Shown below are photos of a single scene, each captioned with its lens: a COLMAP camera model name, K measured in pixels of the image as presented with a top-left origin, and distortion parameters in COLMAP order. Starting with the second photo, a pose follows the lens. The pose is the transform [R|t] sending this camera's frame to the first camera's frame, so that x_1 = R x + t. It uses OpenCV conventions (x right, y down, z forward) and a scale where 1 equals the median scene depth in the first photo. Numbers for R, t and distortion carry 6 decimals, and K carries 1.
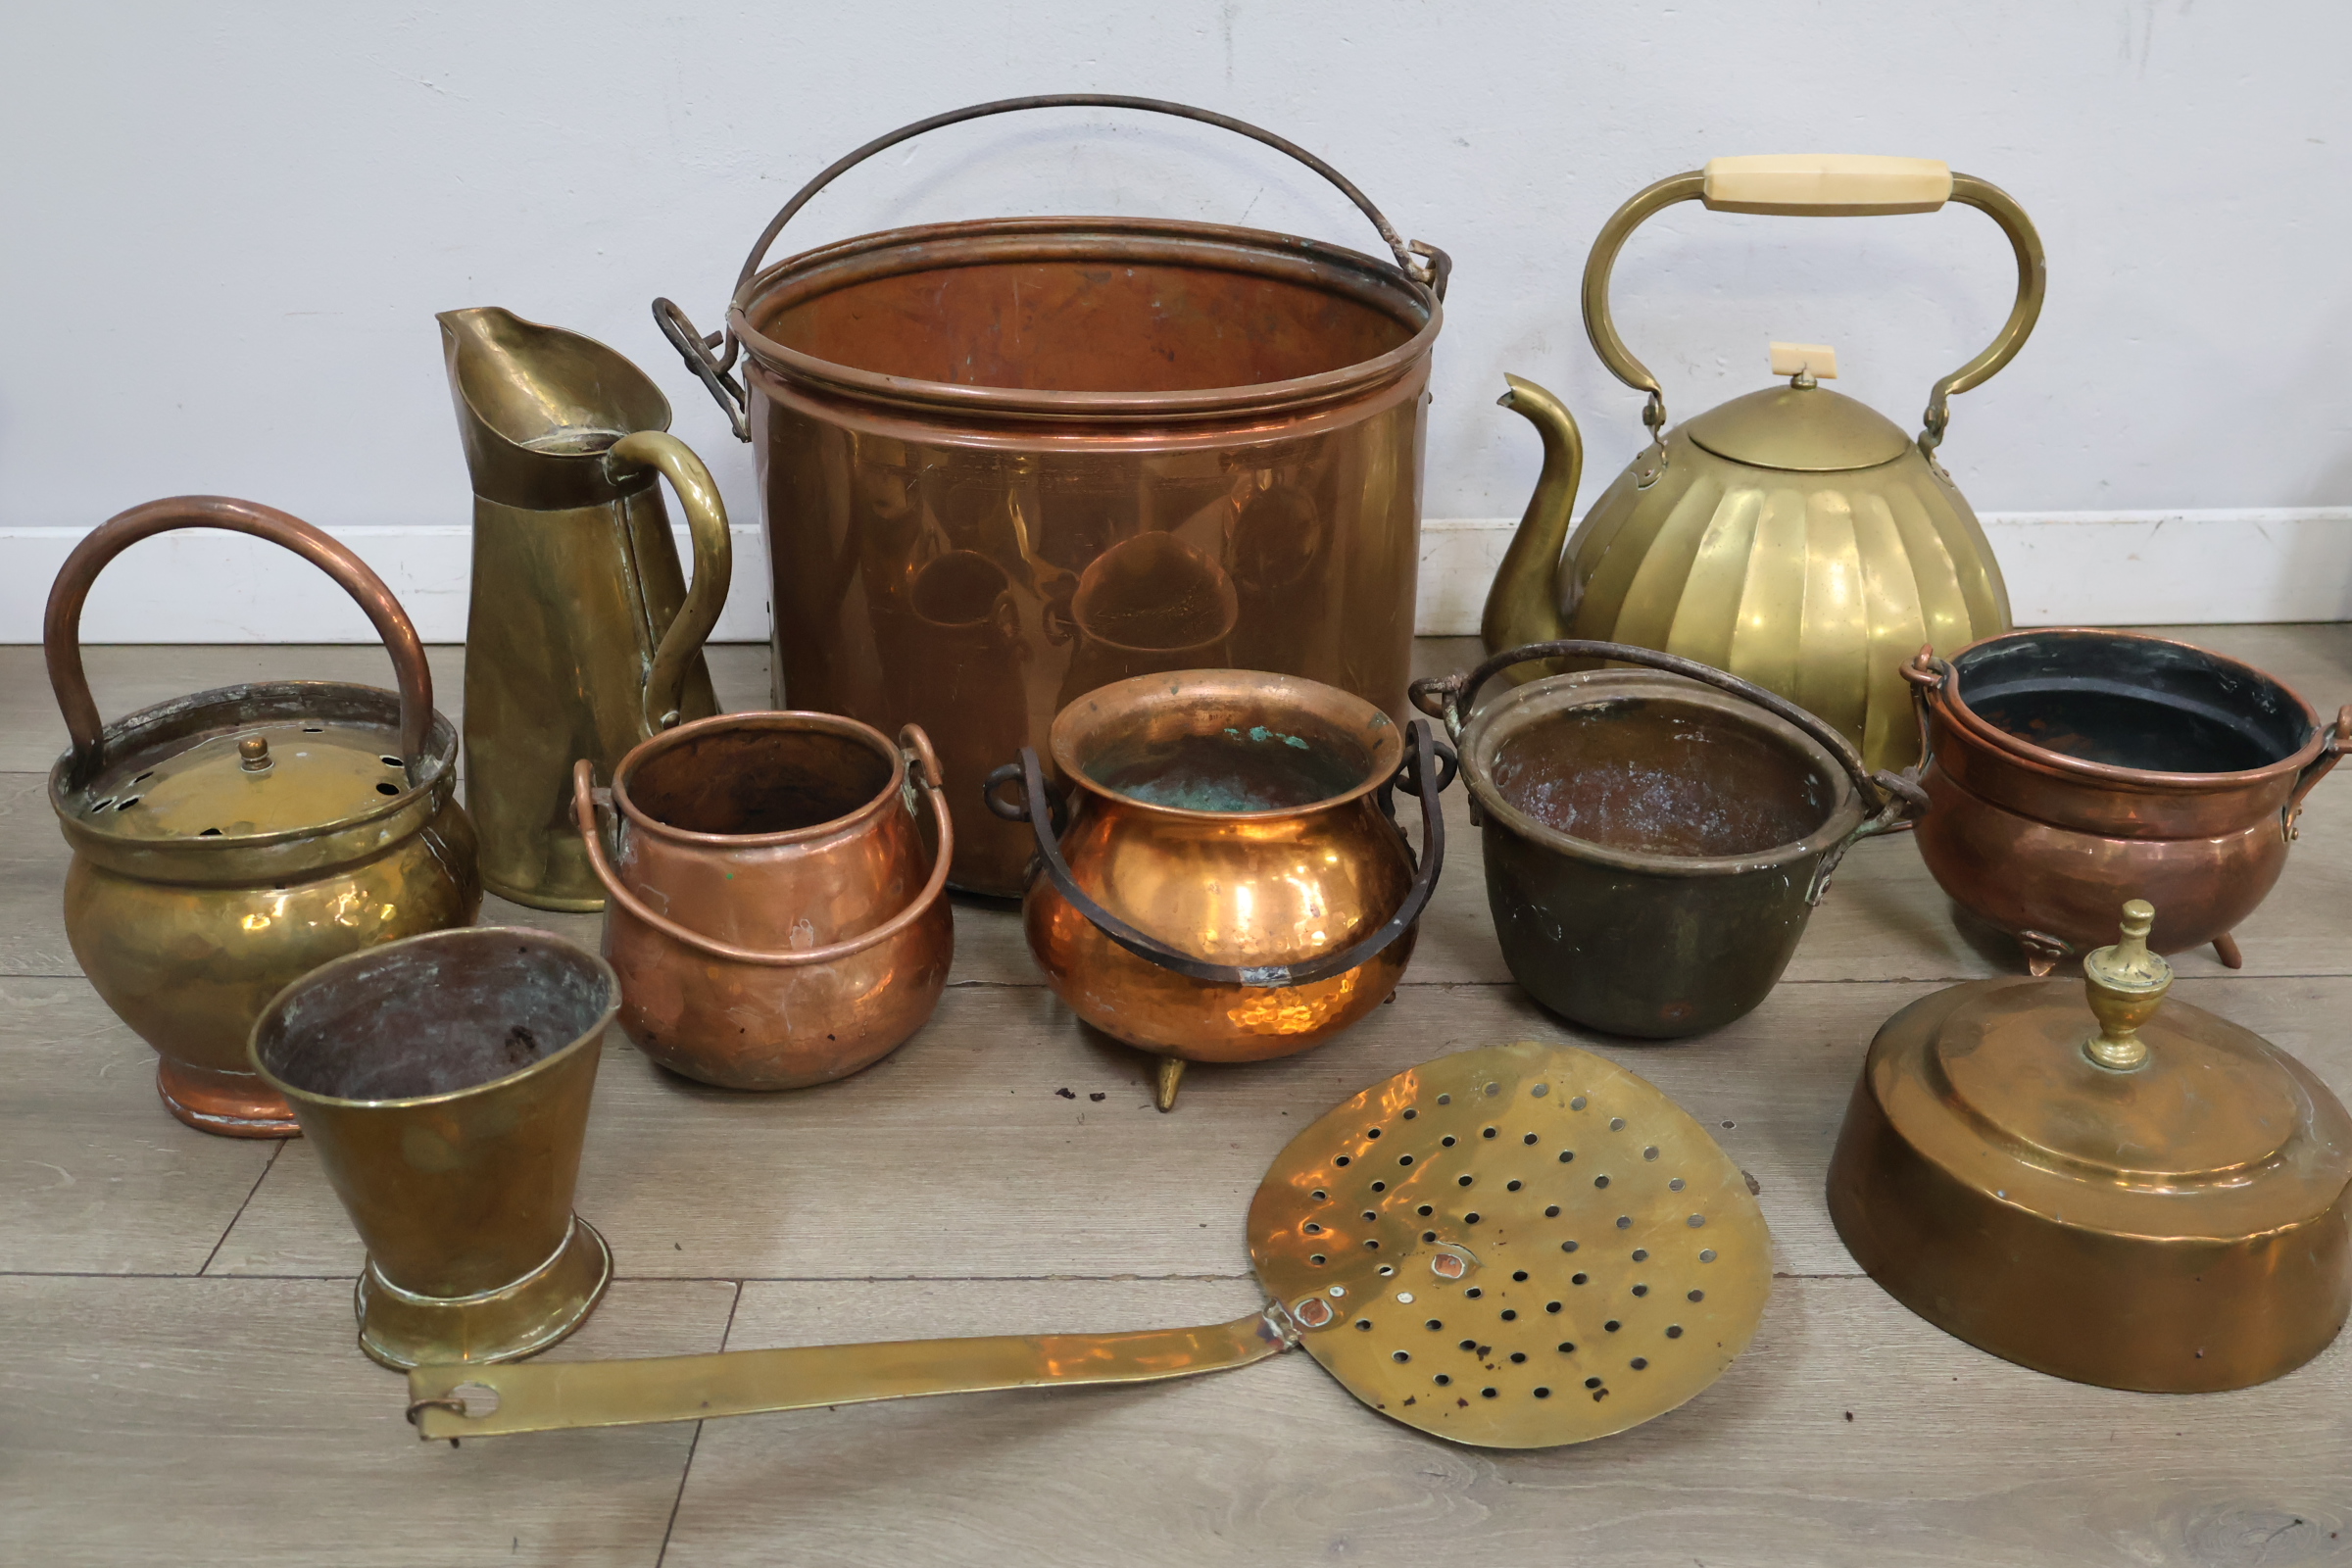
lens RADIAL K [[2194.0, 0, 1173.5], [0, 2194.0, 785.6], [0, 0, 1]] dist [0.013328, 0.000000]
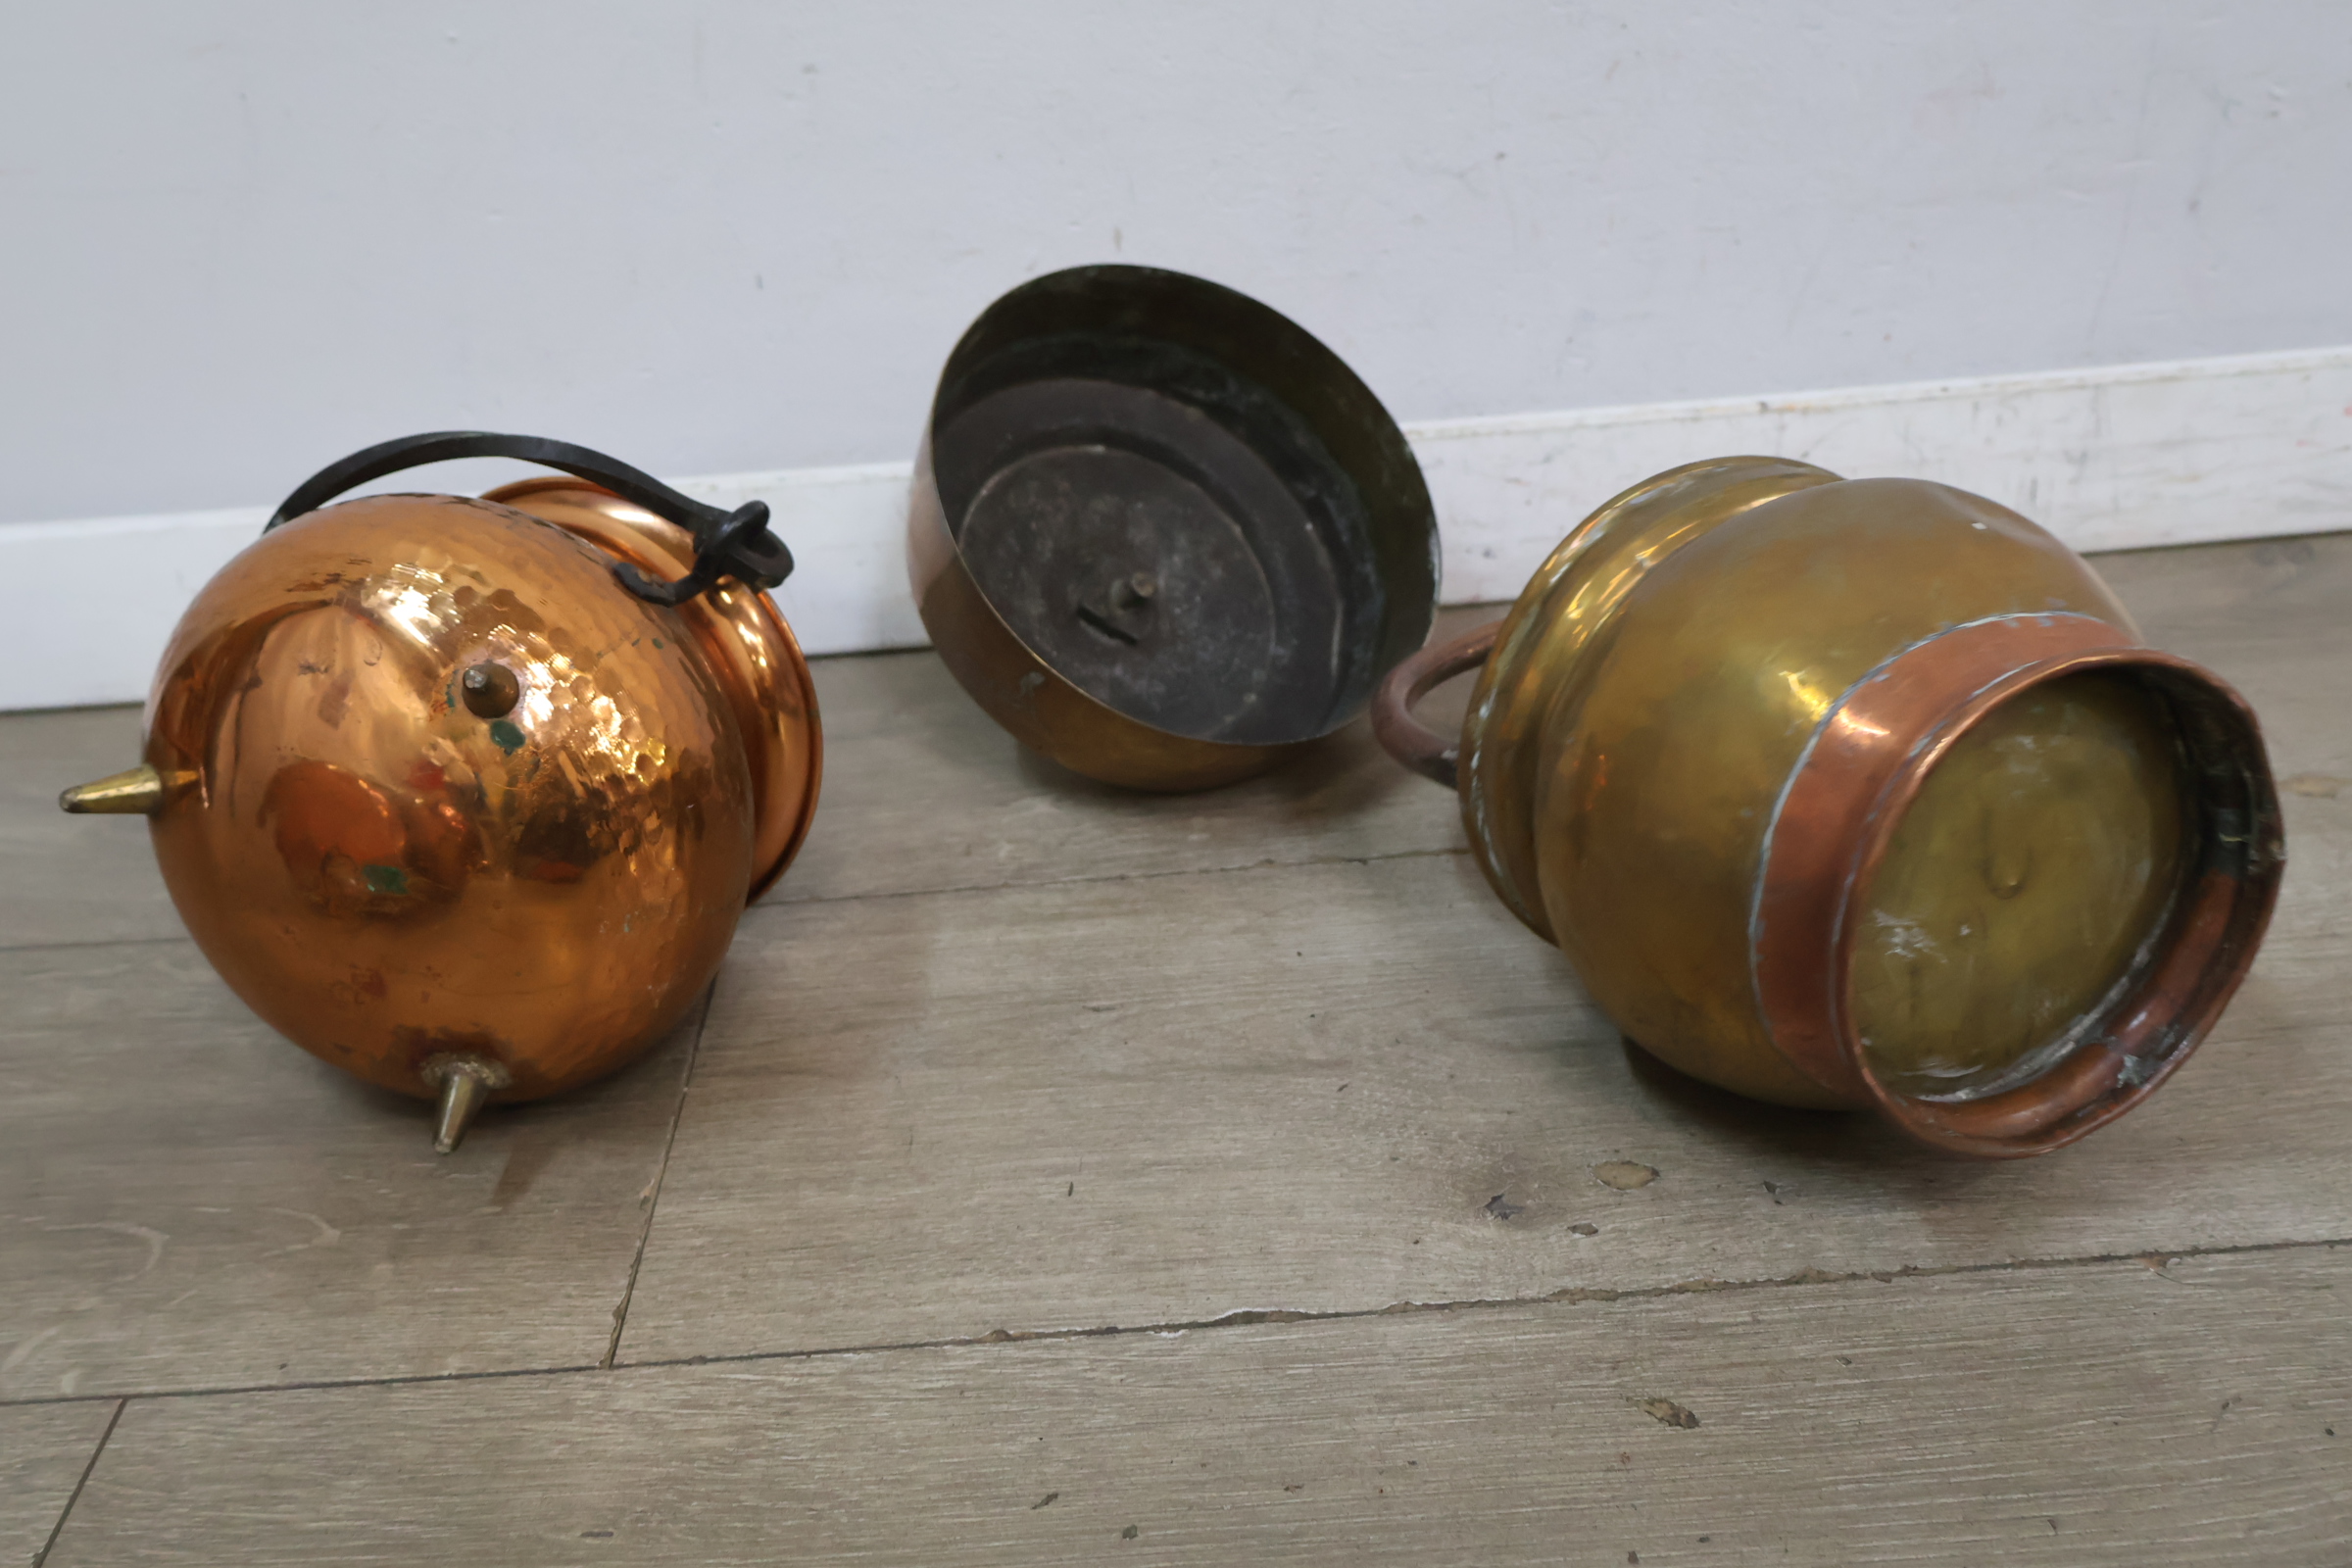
lens RADIAL K [[2194.0, 0, 1161.7], [0, 2194.0, 775.9], [0, 0, 1]] dist [0.013328, 0.000000]
pose [[0.997330, -0.072572, 0.008103, -0.121056], [0.072192, 0.996585, 0.040072, -0.069986], [-0.010984, -0.039380, 0.999164, 0.544033]]
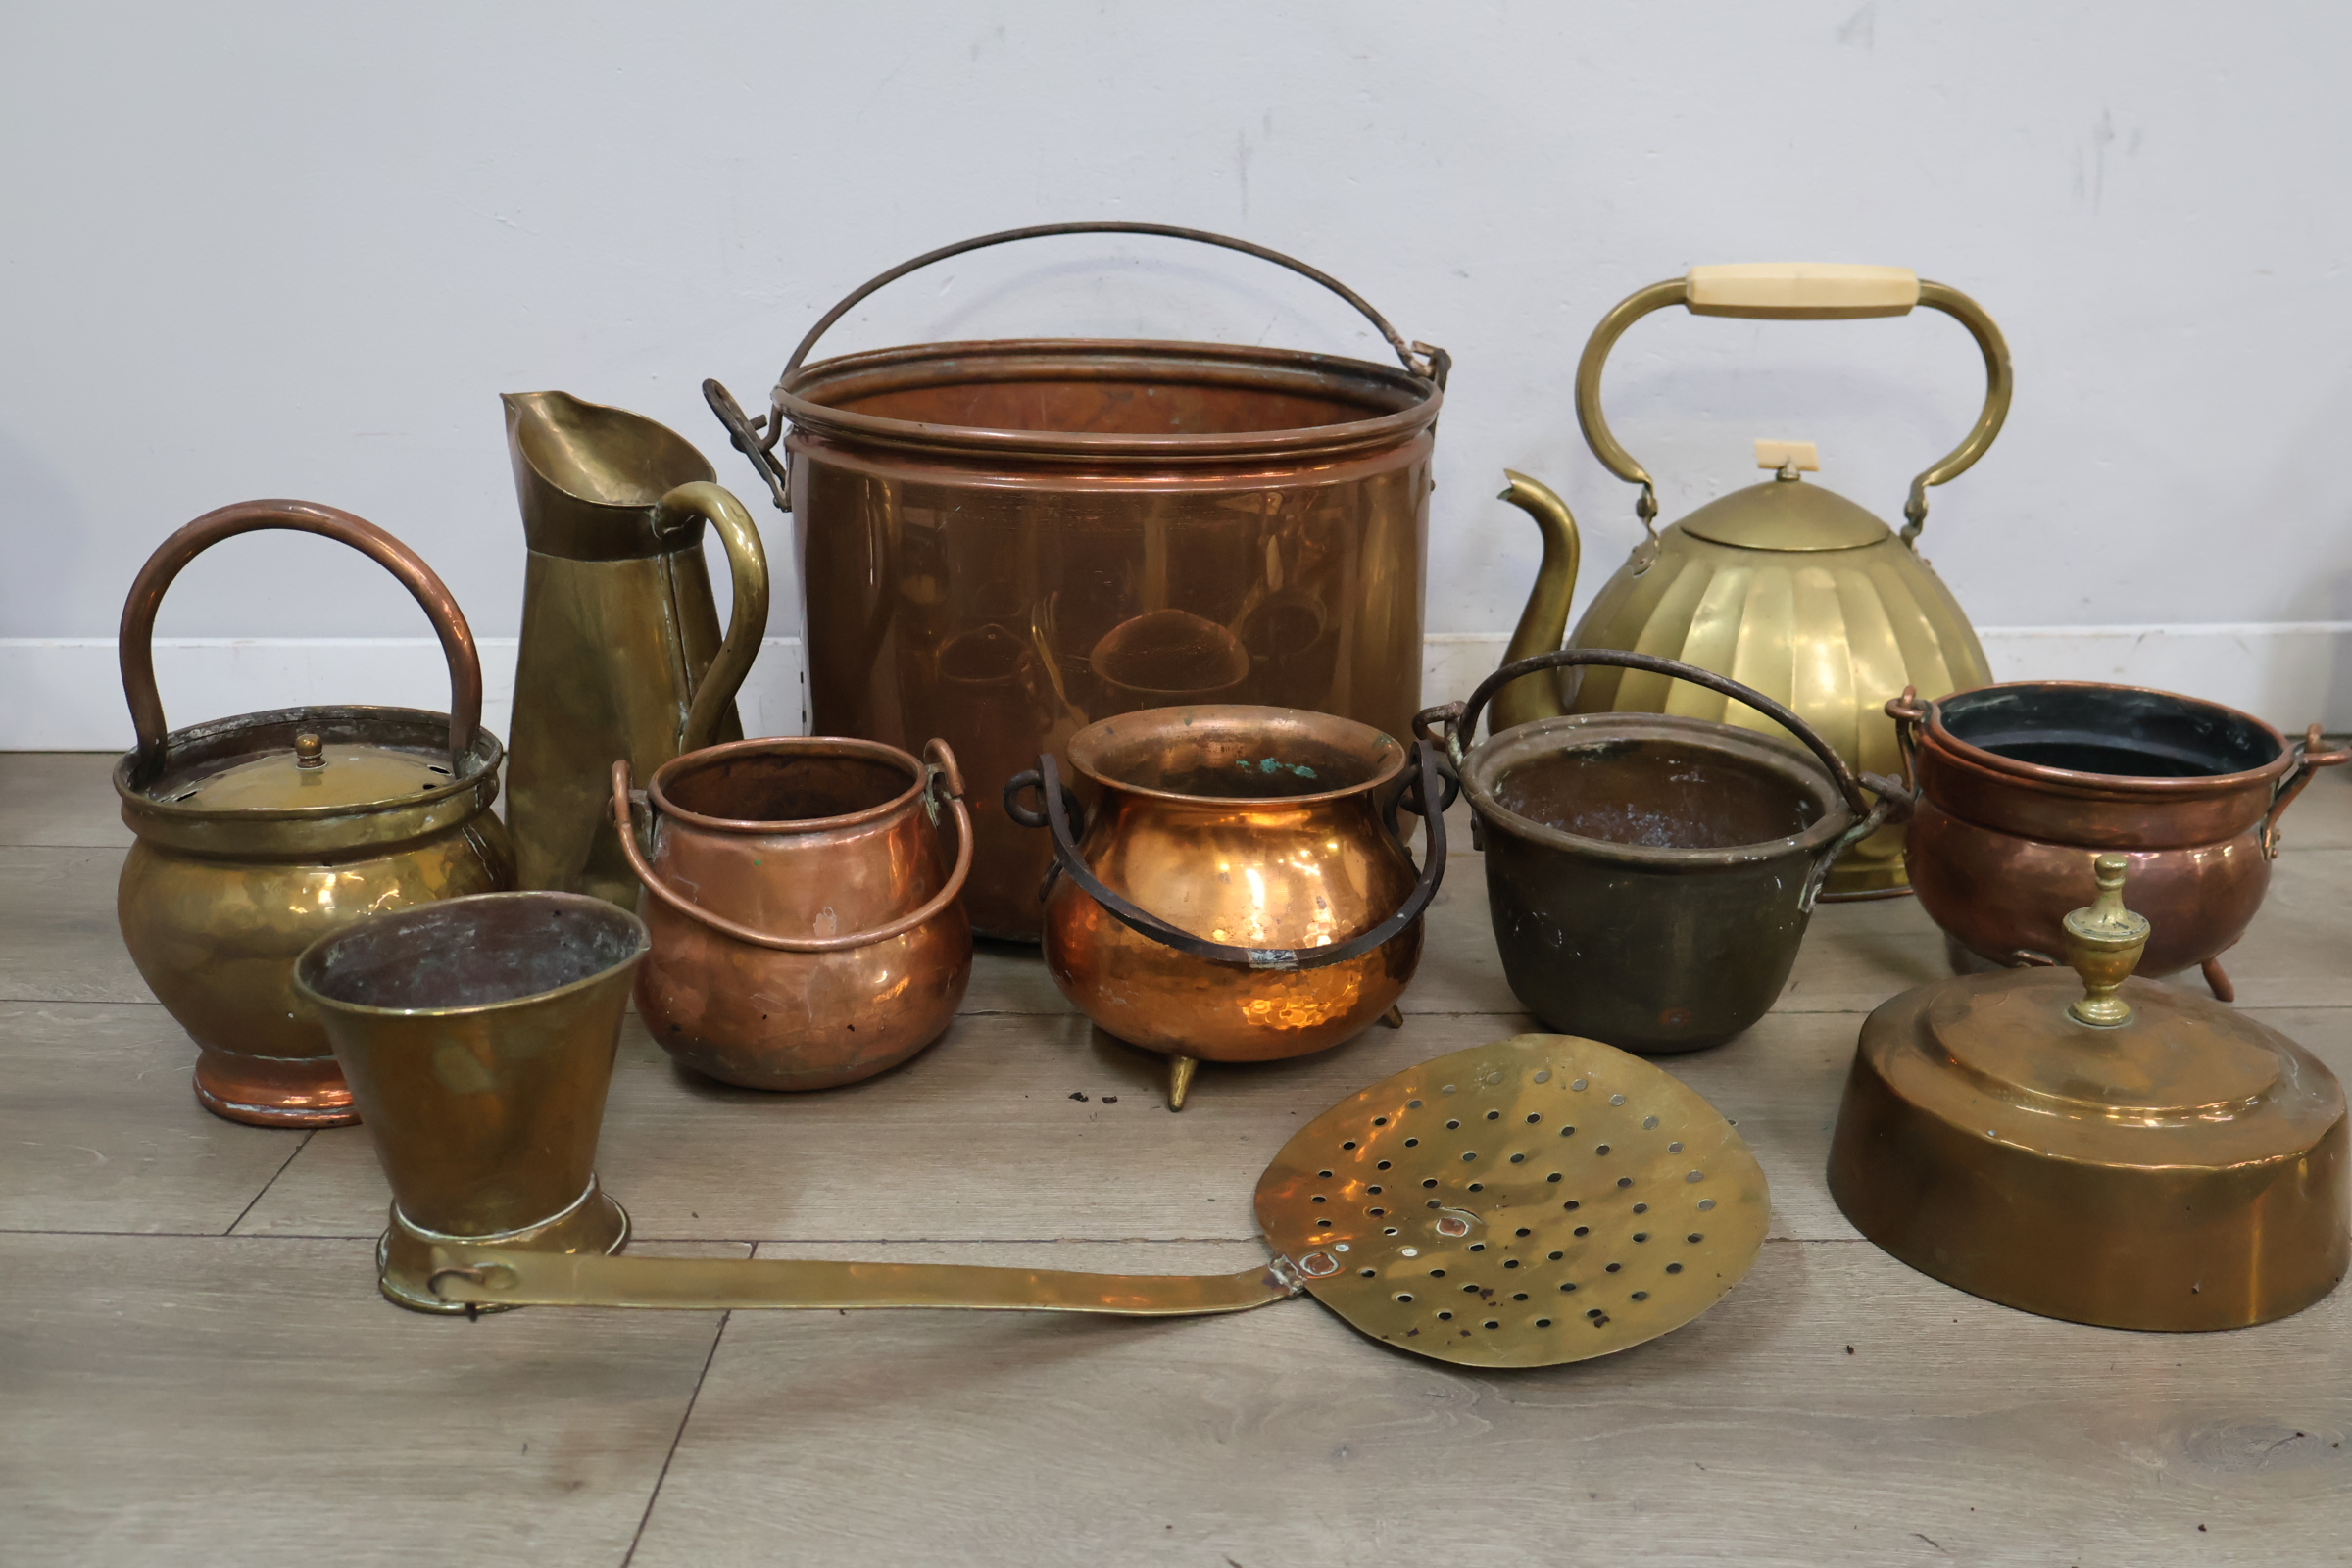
lens RADIAL K [[2194.0, 0, 1179.1], [0, 2194.0, 776.1], [0, 0, 1]] dist [0.013328, 0.000000]
pose [[0.999935, 0.003660, -0.010800, 0.008318], [-0.005212, 0.989075, -0.147324, 0.149360], [0.010142, 0.147371, 0.989029, -0.031797]]
